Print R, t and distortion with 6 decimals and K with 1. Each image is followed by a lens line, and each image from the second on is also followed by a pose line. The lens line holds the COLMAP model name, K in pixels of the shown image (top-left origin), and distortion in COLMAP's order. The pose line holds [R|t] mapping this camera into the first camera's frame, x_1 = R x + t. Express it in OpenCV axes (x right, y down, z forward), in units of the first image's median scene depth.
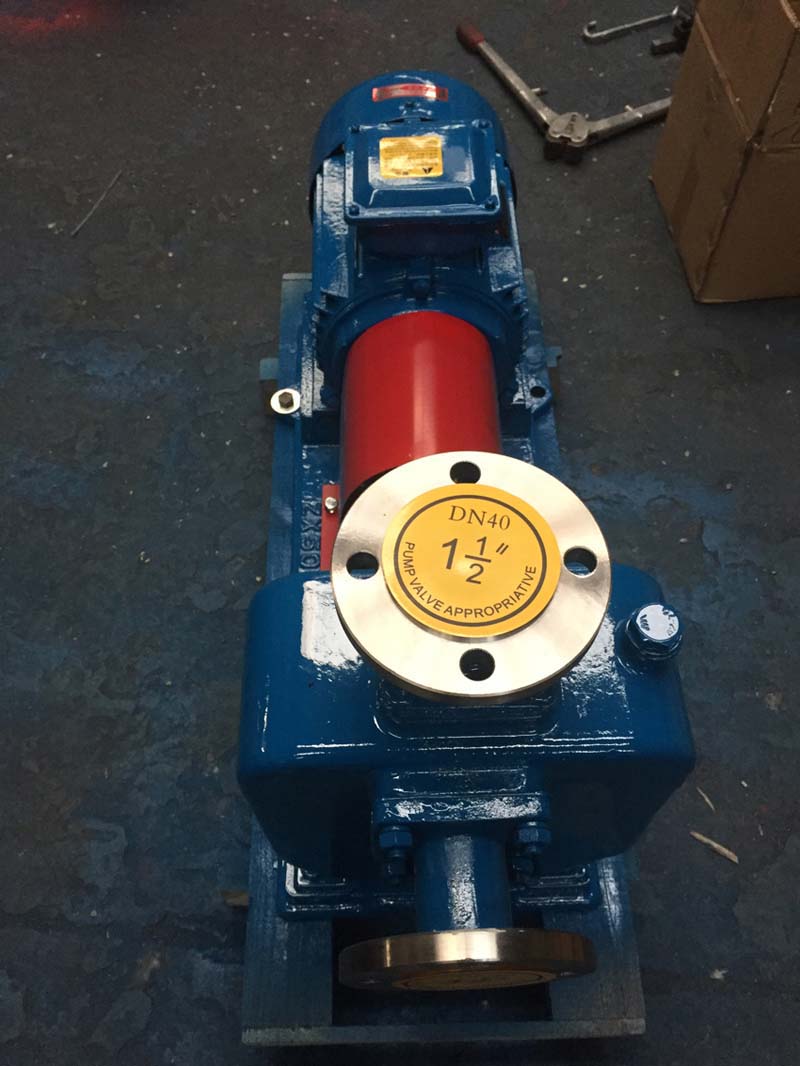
lens RADIAL K [[917.6, 0, 400.0], [0, 917.6, 533.0], [0, 0, 1]] dist [0.116470, -0.184350]
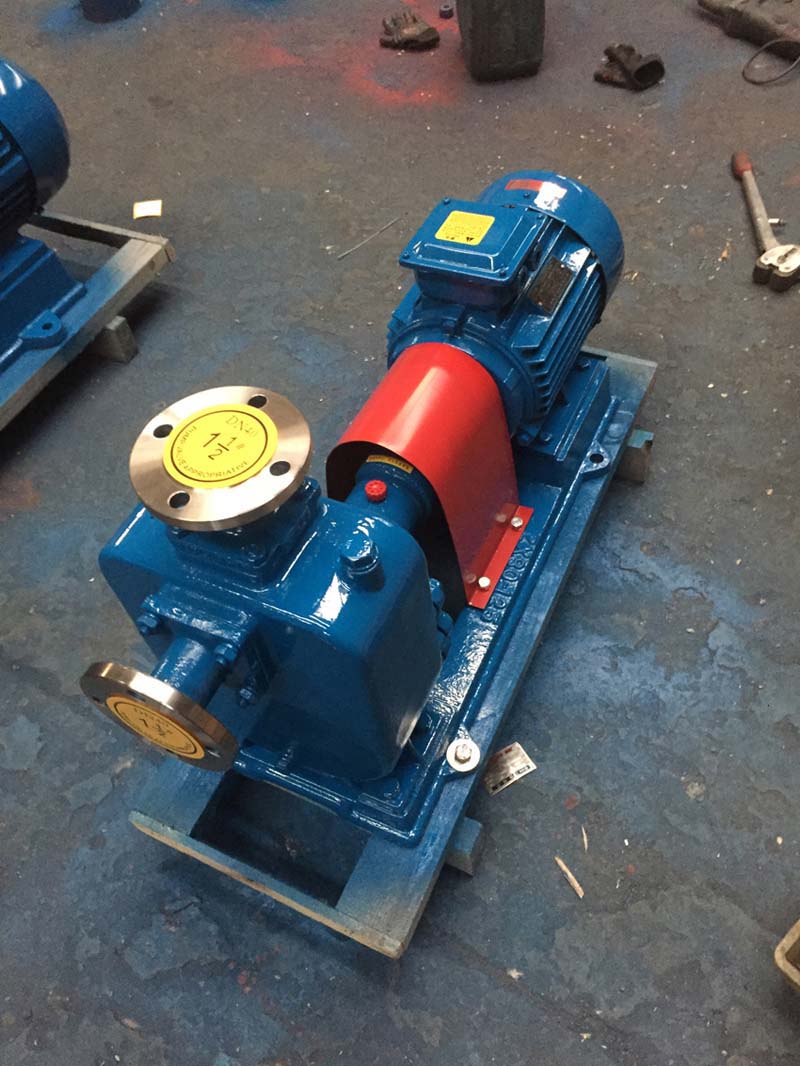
lens RADIAL K [[917.6, 0, 400.0], [0, 917.6, 533.0], [0, 0, 1]] dist [0.116470, -0.184350]
pose [[0.882062, 0.309985, -0.354791, 0.343787], [-0.337923, 0.941003, -0.017960, 0.033423], [0.328292, 0.135733, 0.934773, -0.119358]]
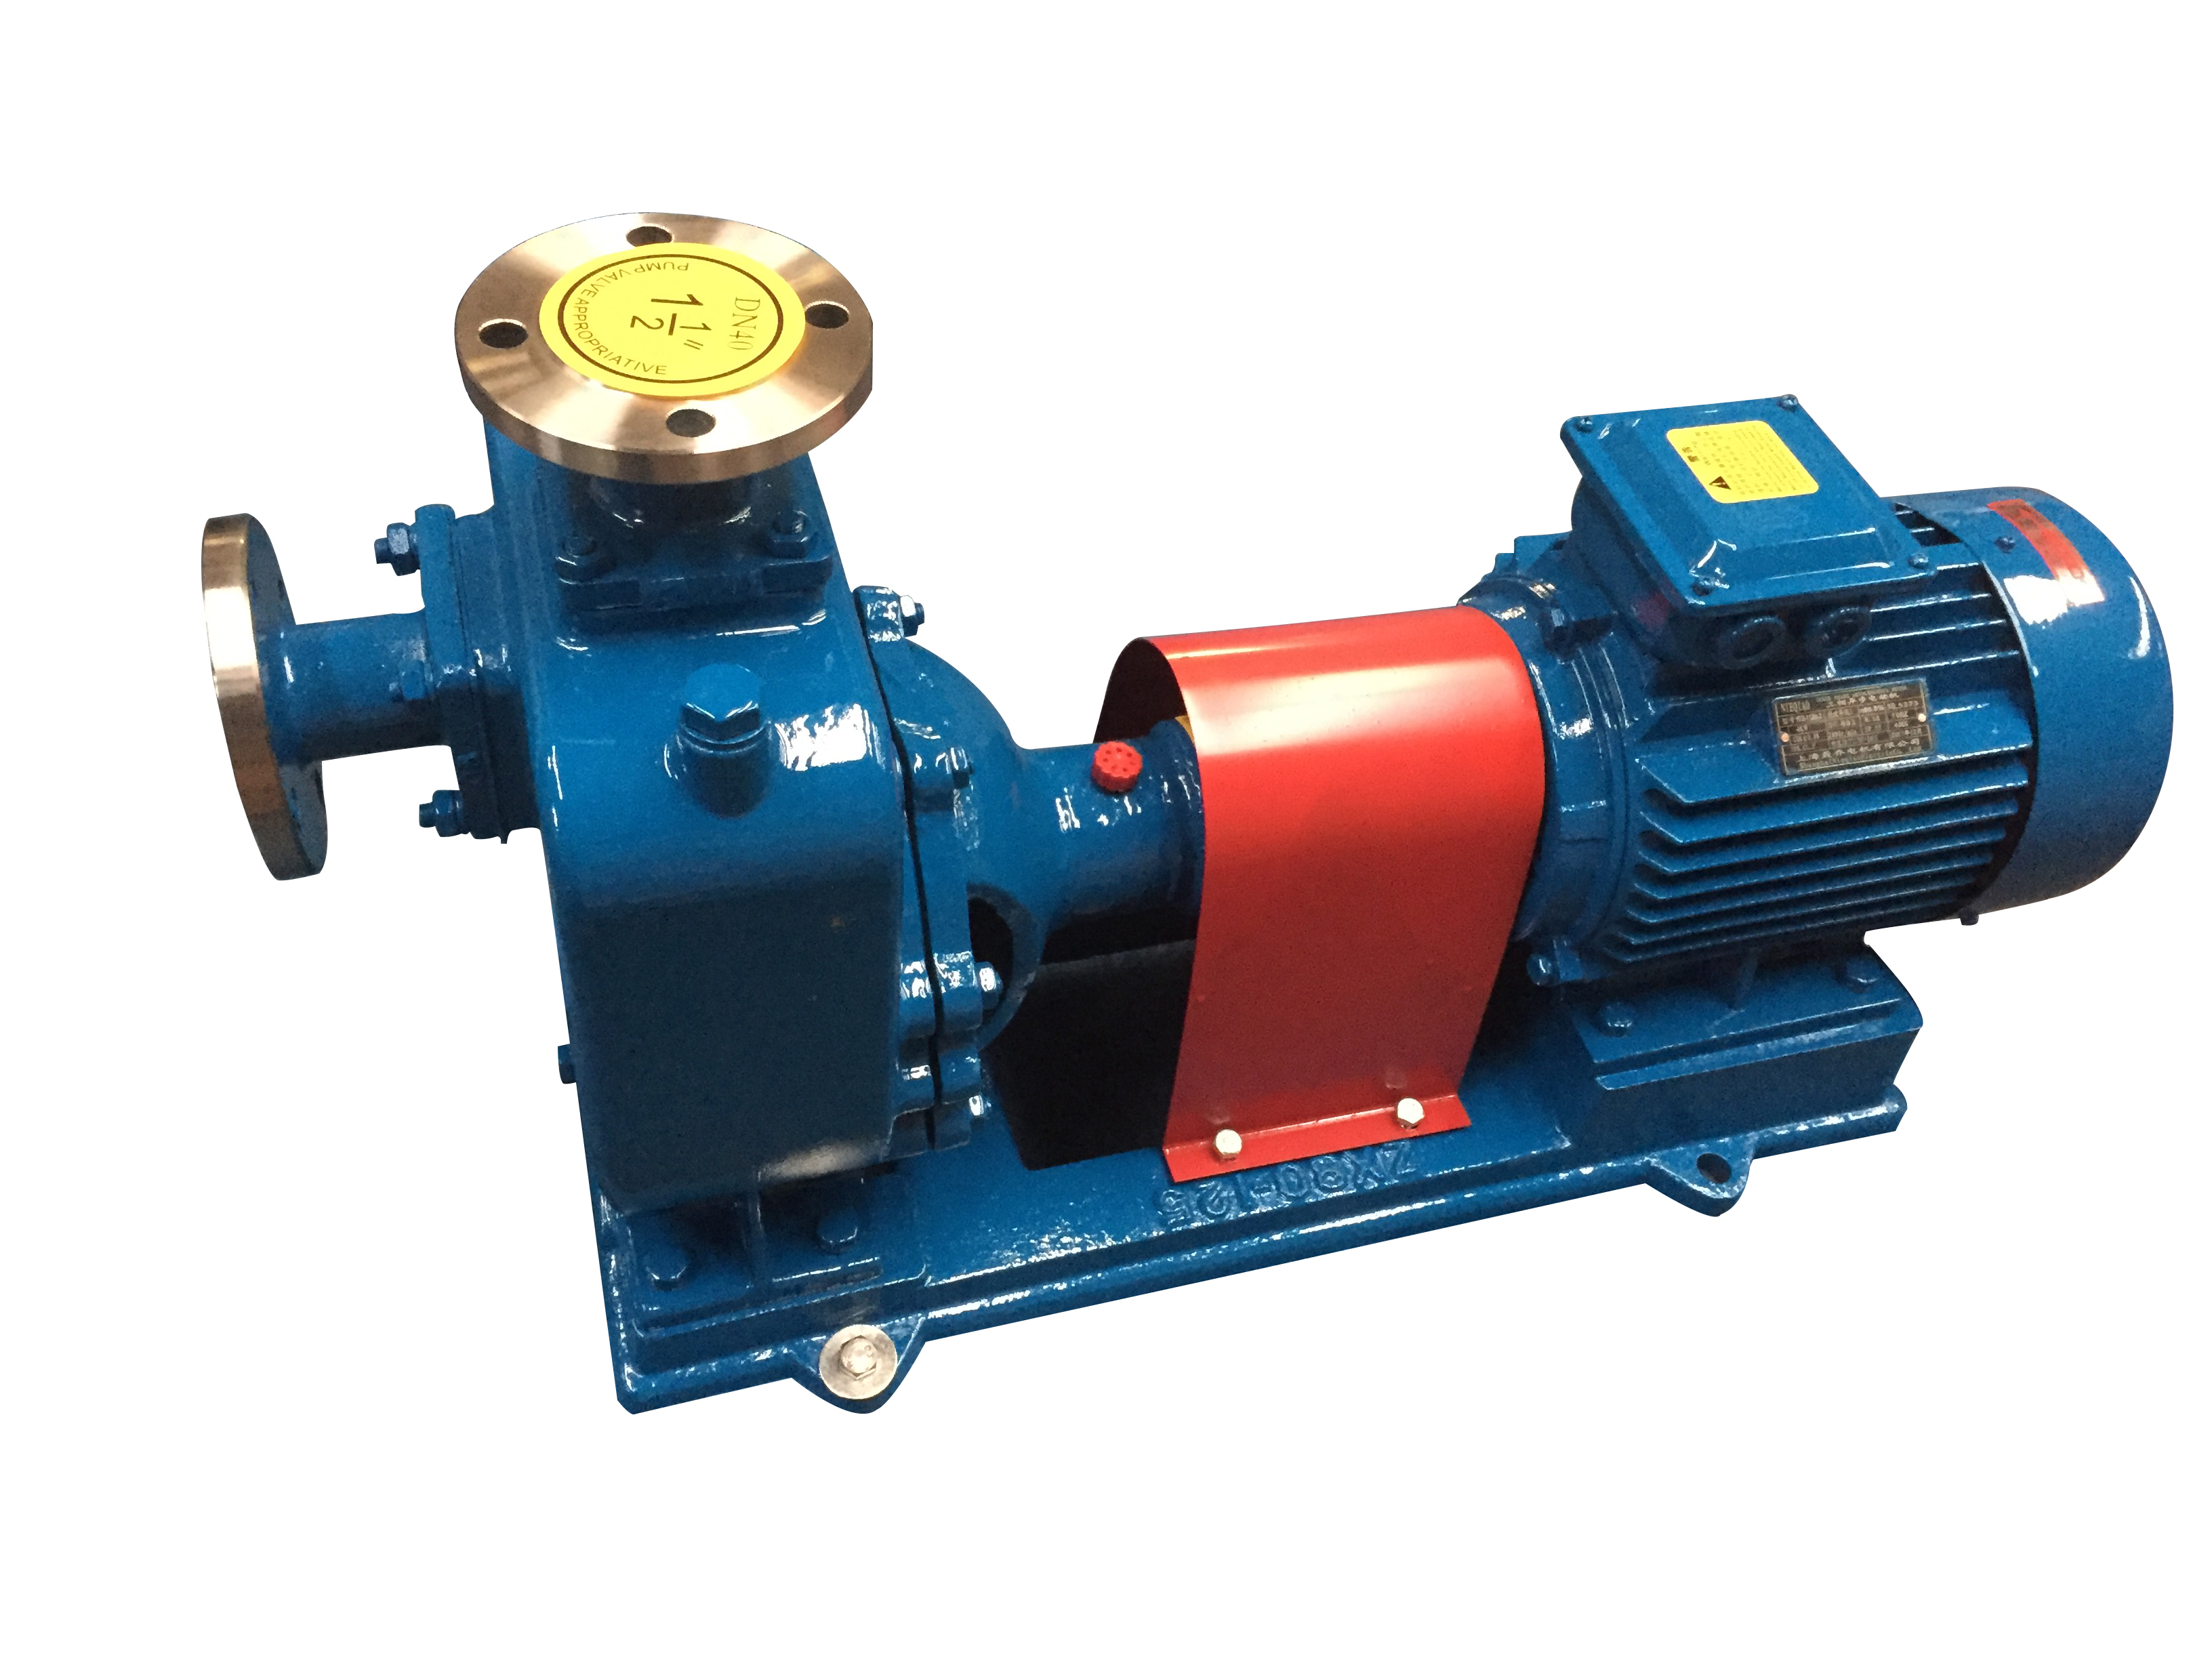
lens RADIAL K [[1904.0, 0, 1106.0], [0, 1904.0, 829.5], [0, 0, 1]] dist [0.116470, -0.184350]
pose [[0.252928, 0.749656, -0.611590, 0.489621], [-0.876230, 0.445505, 0.183705, -0.129681], [0.410182, 0.489429, 0.769552, 0.075914]]
